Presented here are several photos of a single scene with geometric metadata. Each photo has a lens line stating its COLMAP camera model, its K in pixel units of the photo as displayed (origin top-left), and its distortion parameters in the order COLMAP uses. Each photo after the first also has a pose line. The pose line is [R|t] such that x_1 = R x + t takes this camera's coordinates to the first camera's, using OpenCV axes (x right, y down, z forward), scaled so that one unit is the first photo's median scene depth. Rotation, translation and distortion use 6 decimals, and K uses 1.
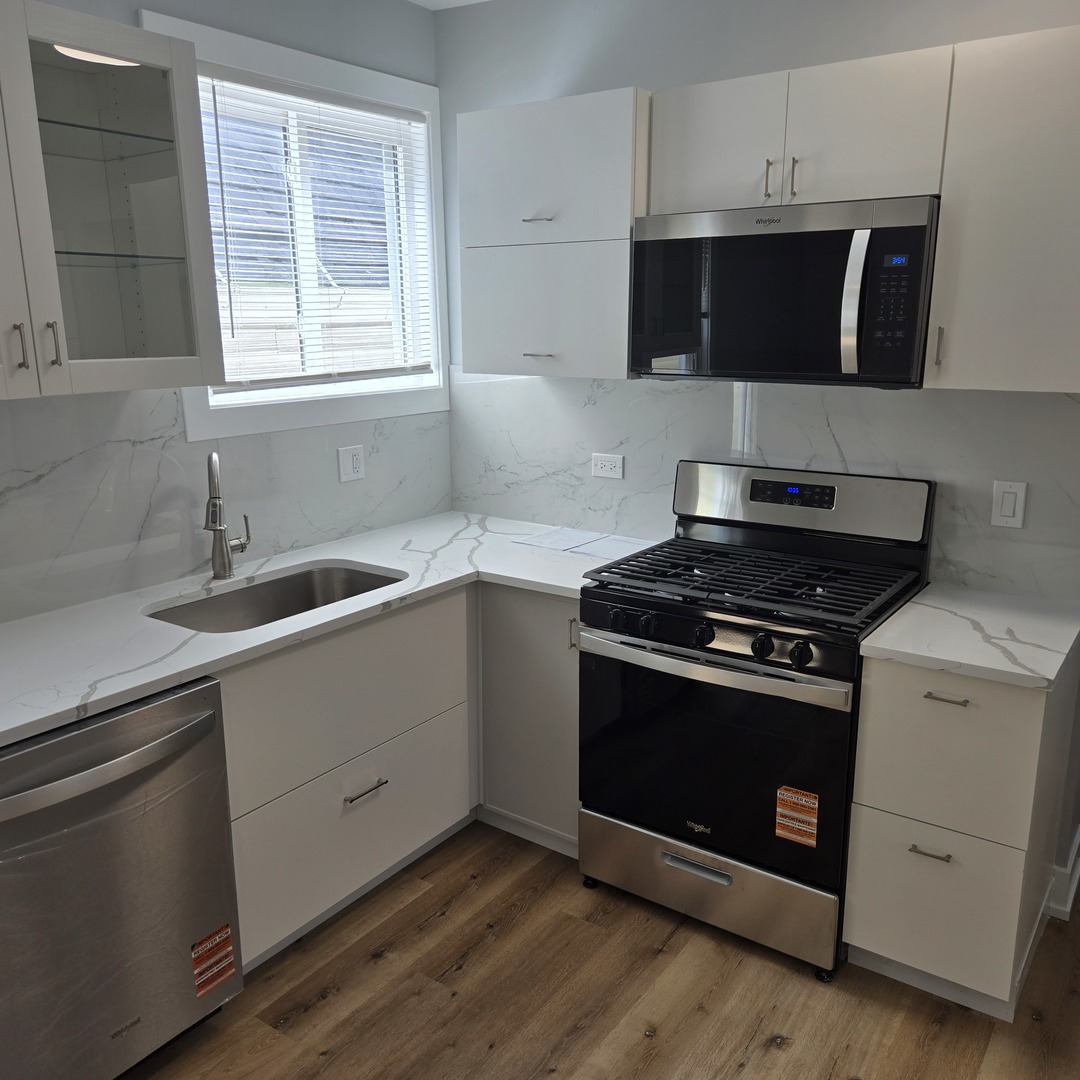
lens RADIAL K [[964.2, 0, 532.3], [0, 964.2, 548.4], [0, 0, 1]] dist [0.063082, -0.053688]
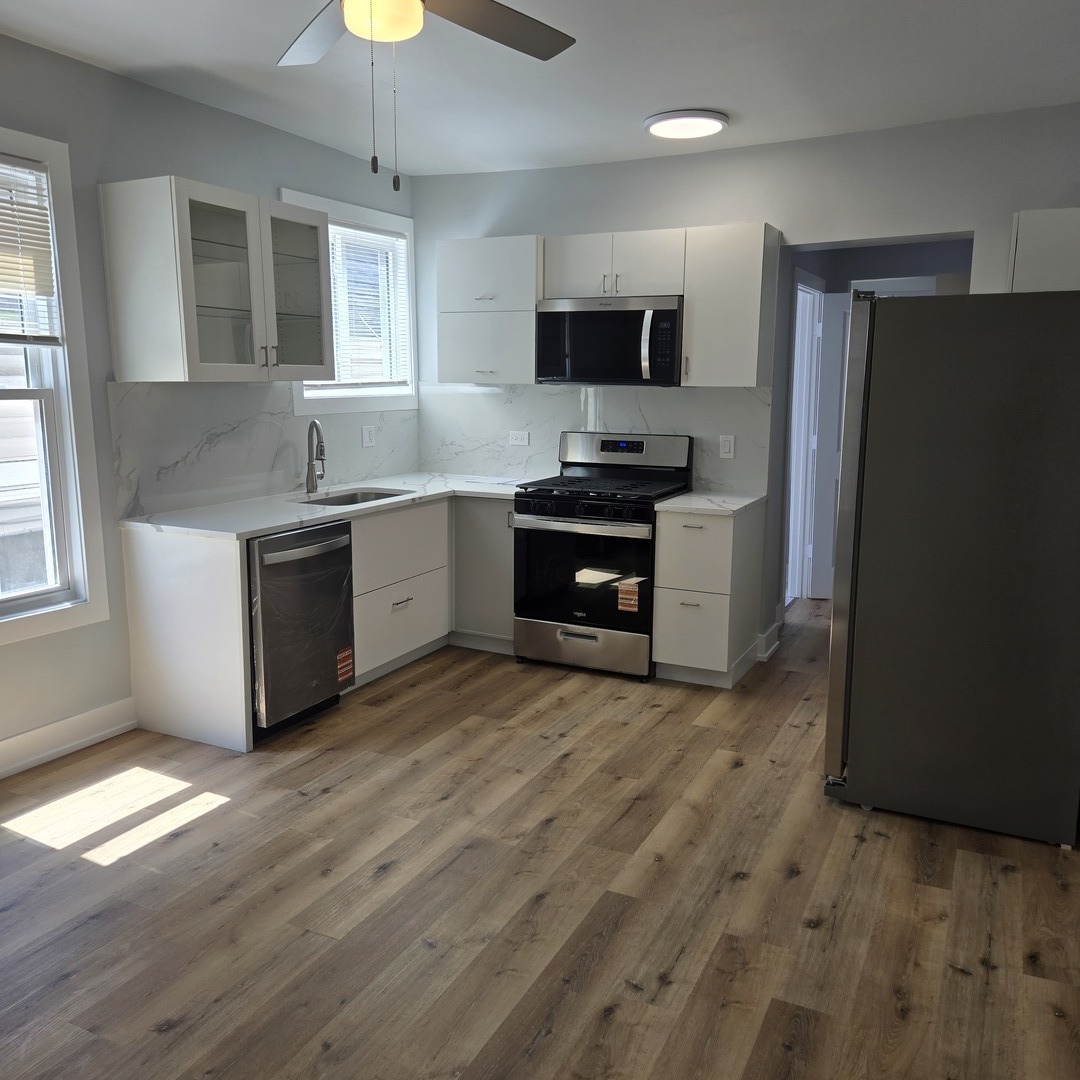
lens RADIAL K [[964.2, 0, 537.5], [0, 964.2, 538.1], [0, 0, 1]] dist [0.063082, -0.053688]
pose [[0.987237, -0.016201, 0.158433, -0.203339], [0.026556, 0.997631, -0.063463, 0.248368], [-0.157030, 0.066861, 0.985328, -0.845531]]
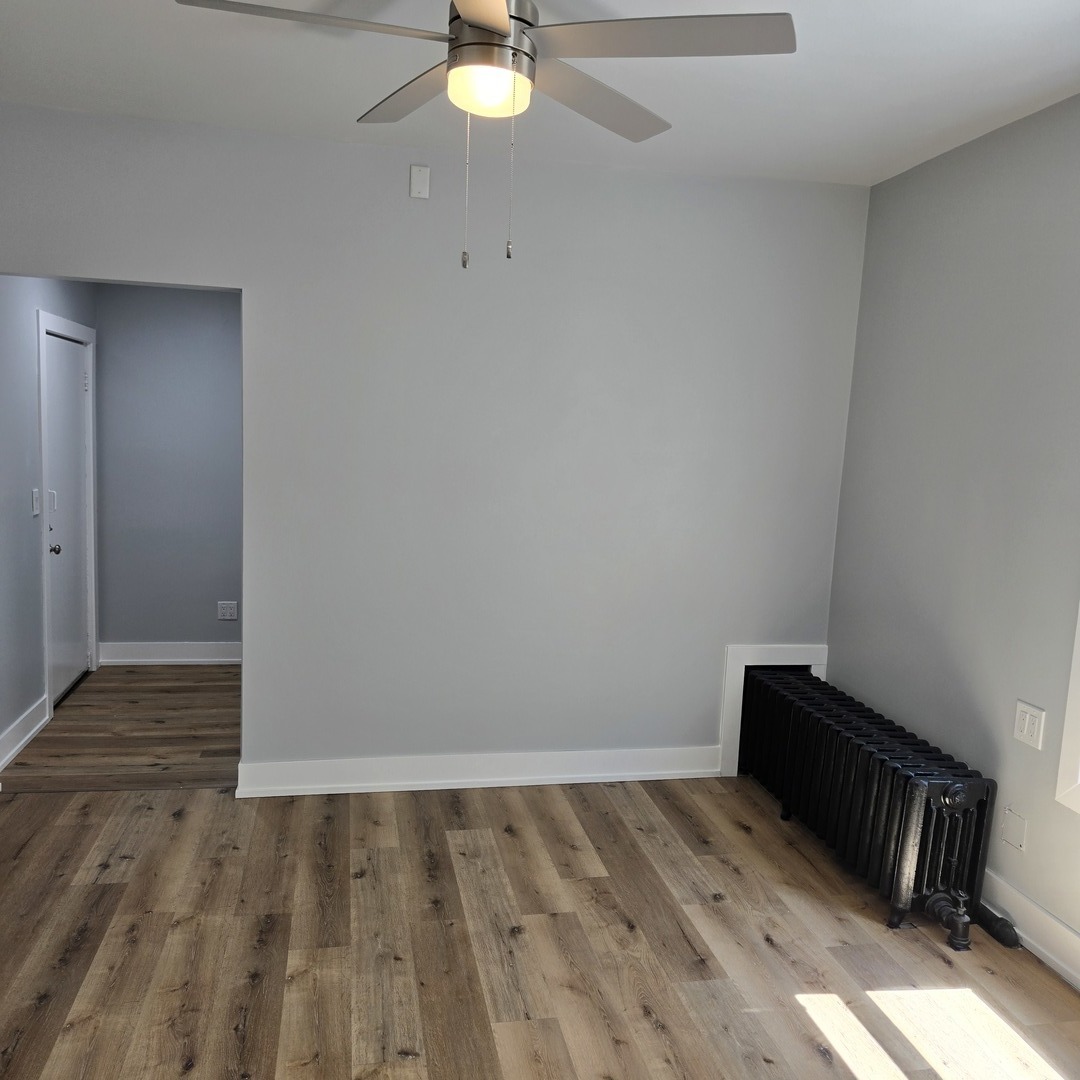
lens RADIAL K [[964.2, 0, 541.5], [0, 964.2, 540.4], [0, 0, 1]] dist [0.063082, -0.053688]
pose [[-0.688908, 0.063898, -0.722027, 0.403626], [-0.205923, 0.937812, 0.279472, -0.163061], [0.694983, 0.341213, -0.632908, 0.706638]]
